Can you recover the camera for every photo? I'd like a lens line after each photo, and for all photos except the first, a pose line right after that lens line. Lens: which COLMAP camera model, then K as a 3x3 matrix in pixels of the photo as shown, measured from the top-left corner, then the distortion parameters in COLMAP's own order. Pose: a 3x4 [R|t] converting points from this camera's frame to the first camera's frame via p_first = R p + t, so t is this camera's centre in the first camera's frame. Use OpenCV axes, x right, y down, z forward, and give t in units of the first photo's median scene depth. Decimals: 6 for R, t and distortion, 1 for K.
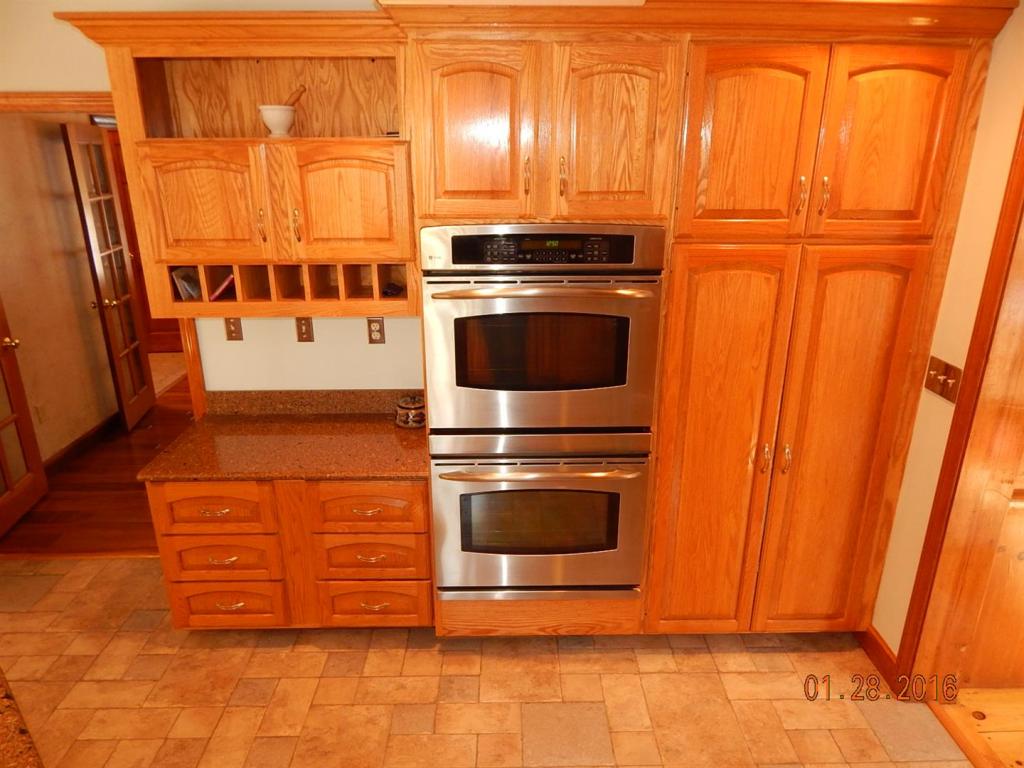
lens RADIAL K [[676.9, 0, 511.8], [0, 676.9, 382.7], [0, 0, 1]] dist [-0.000397, 0.006935]
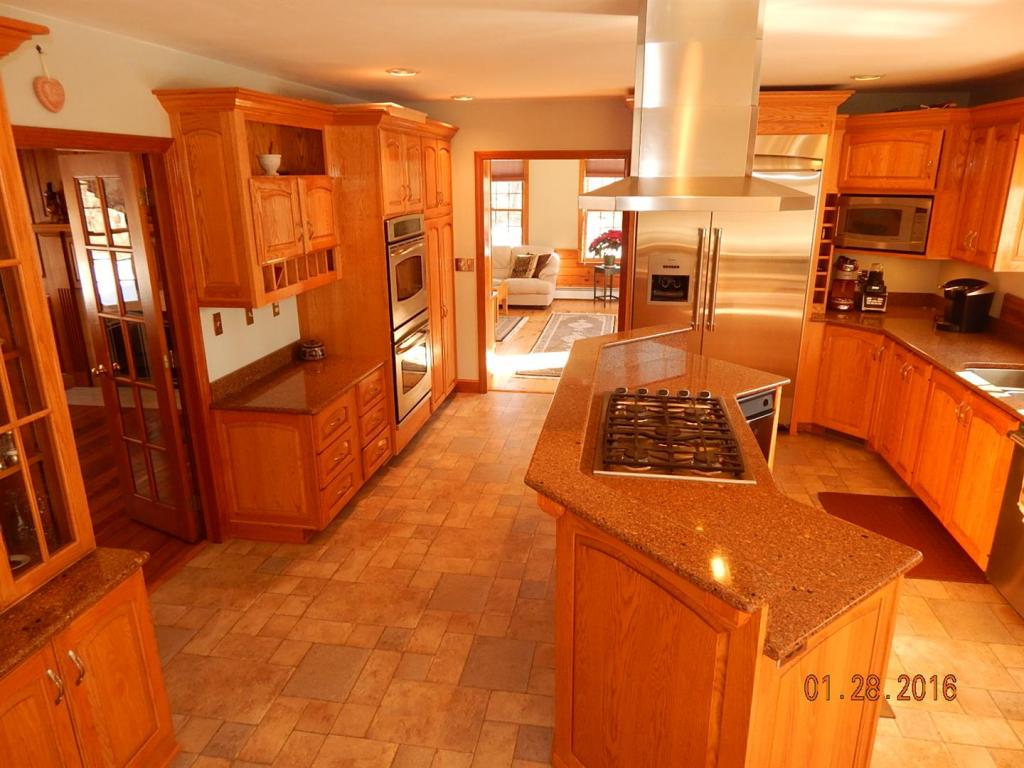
lens RADIAL K [[676.9, 0, 515.0], [0, 676.9, 384.7], [0, 0, 1]] dist [-0.000397, 0.006935]
pose [[0.175389, -0.288828, 0.941179, -1.723112], [0.325214, 0.919329, 0.221519, -0.087959], [-0.929233, 0.267233, 0.255171, 0.225097]]
